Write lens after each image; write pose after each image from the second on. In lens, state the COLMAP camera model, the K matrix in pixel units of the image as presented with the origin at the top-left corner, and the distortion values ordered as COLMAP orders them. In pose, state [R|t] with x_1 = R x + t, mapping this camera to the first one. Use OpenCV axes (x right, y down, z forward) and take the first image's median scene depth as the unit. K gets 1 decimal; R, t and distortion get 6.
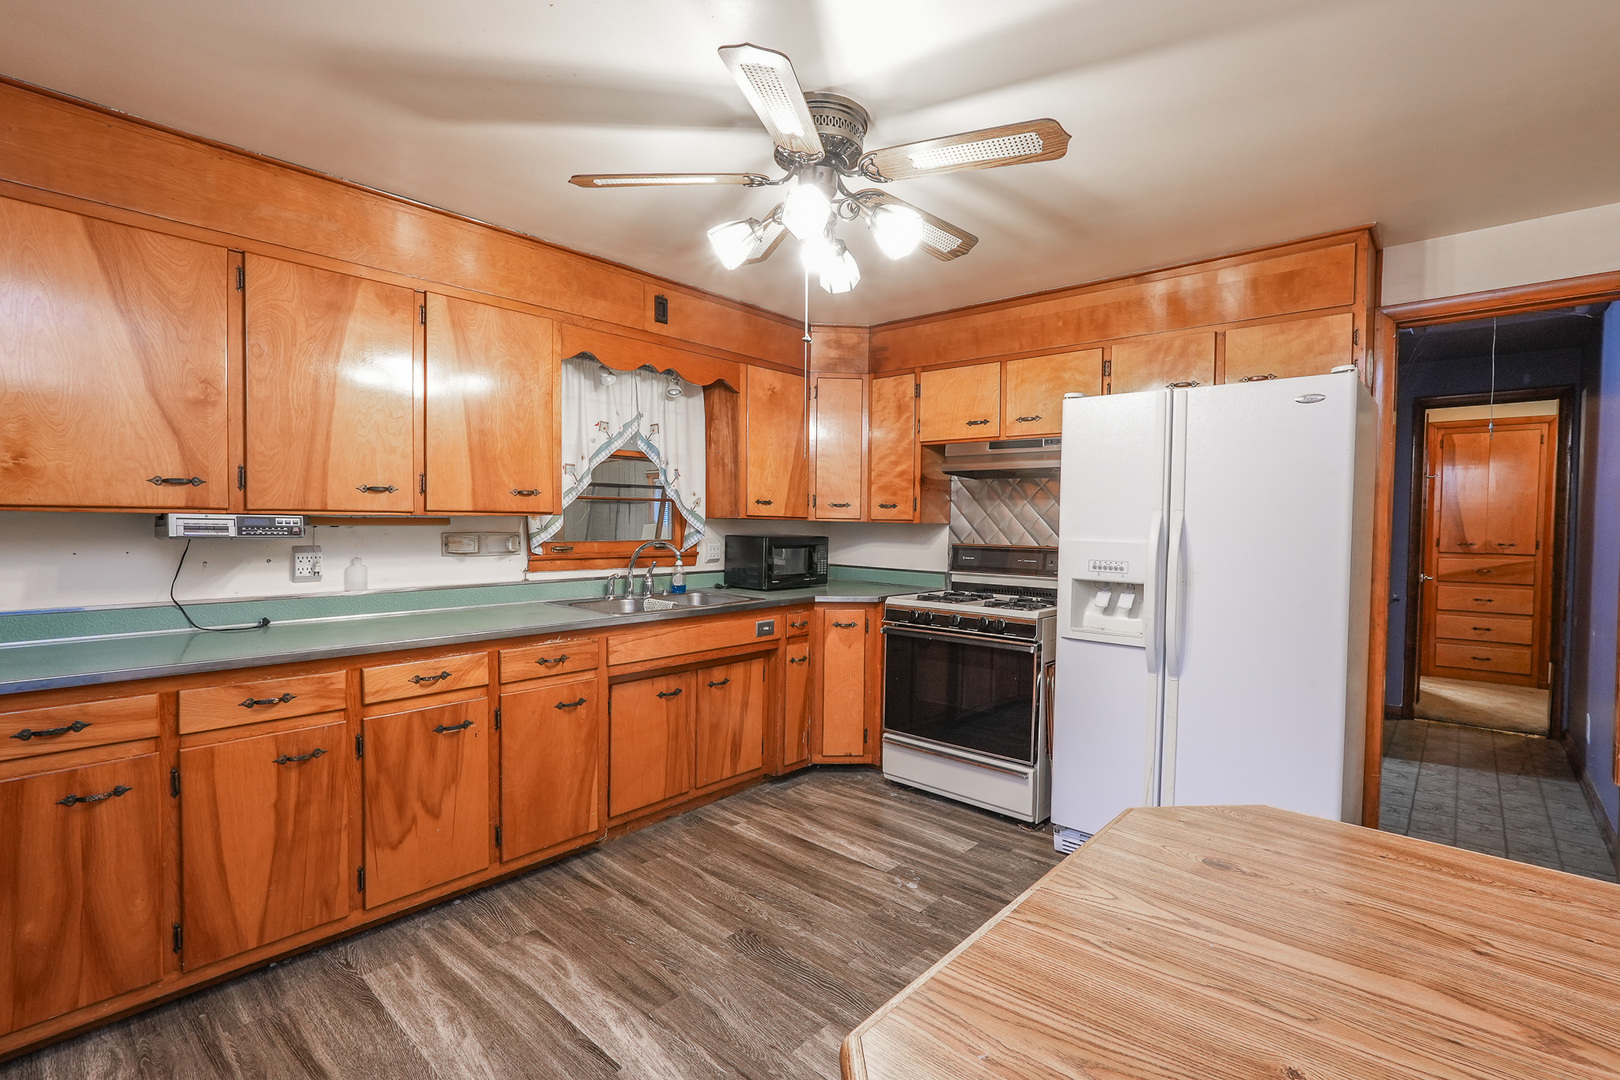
lens RADIAL K [[741.3, 0, 807.4], [0, 741.3, 541.1], [0, 0, 1]] dist [-0.009805, 0.001585]
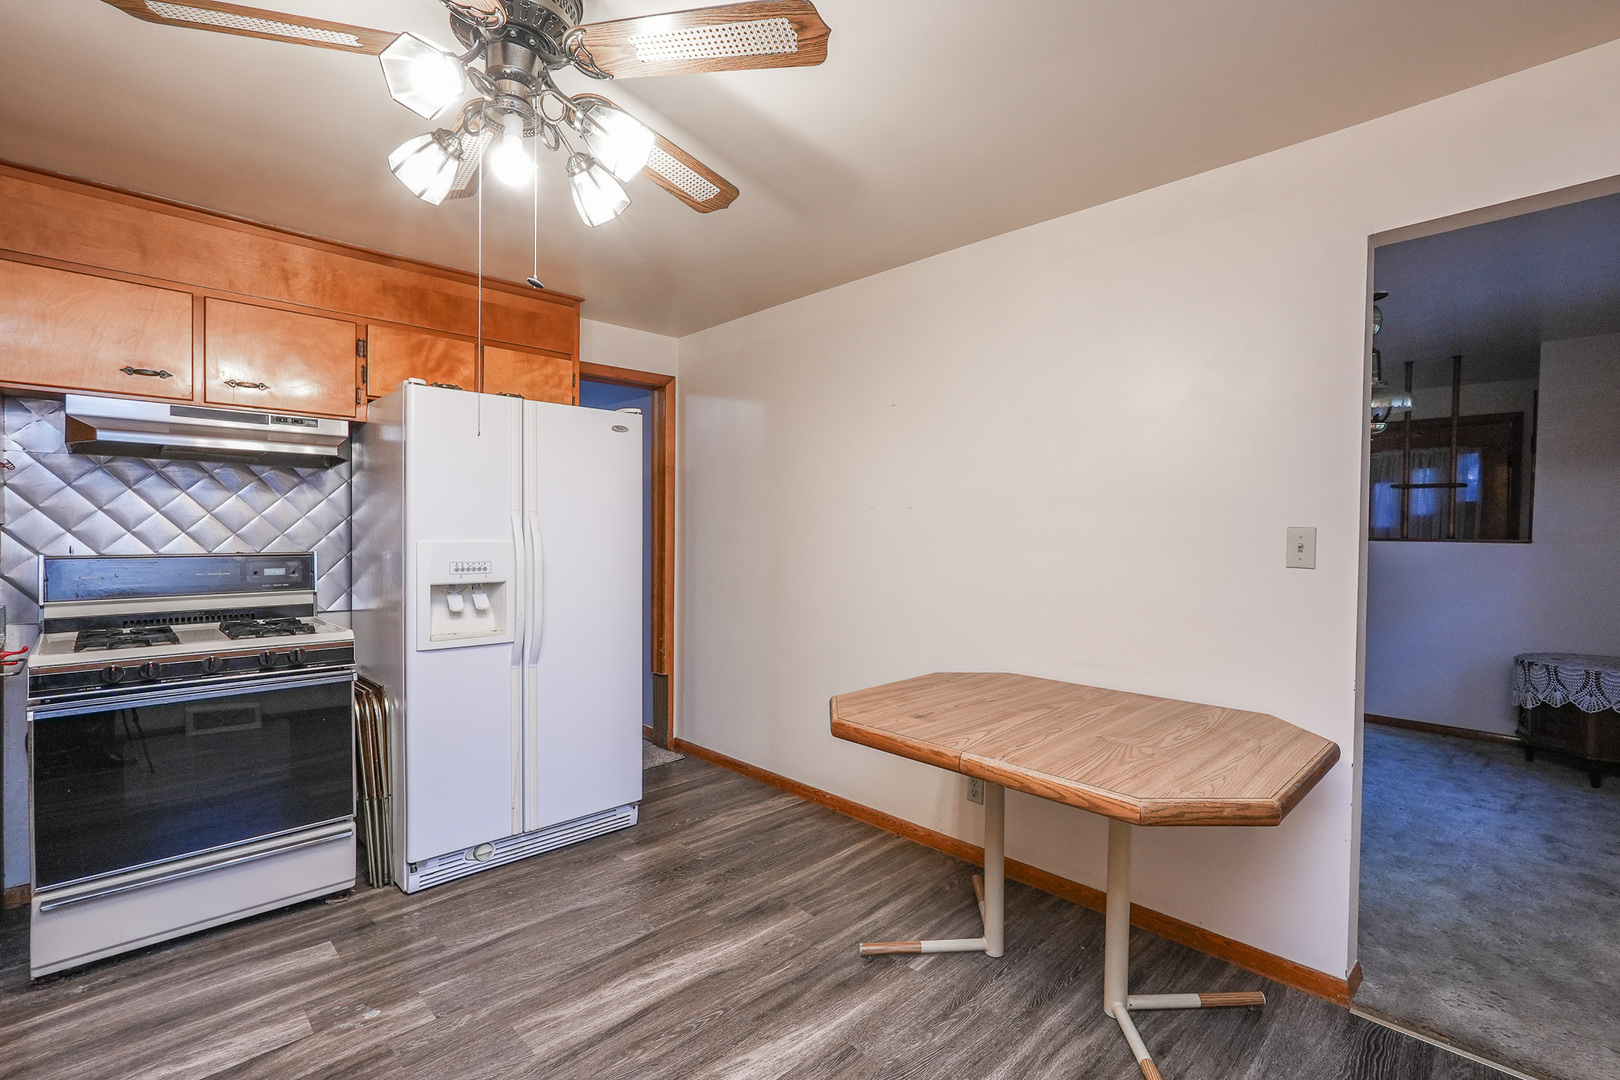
lens RADIAL K [[741.3, 0, 807.4], [0, 741.3, 541.1], [0, 0, 1]] dist [-0.009805, 0.001585]
pose [[0.064430, -0.029568, 0.997484, -0.523937], [0.021475, 0.999371, 0.028236, -0.018322], [-0.997691, 0.019602, 0.065025, 0.482682]]
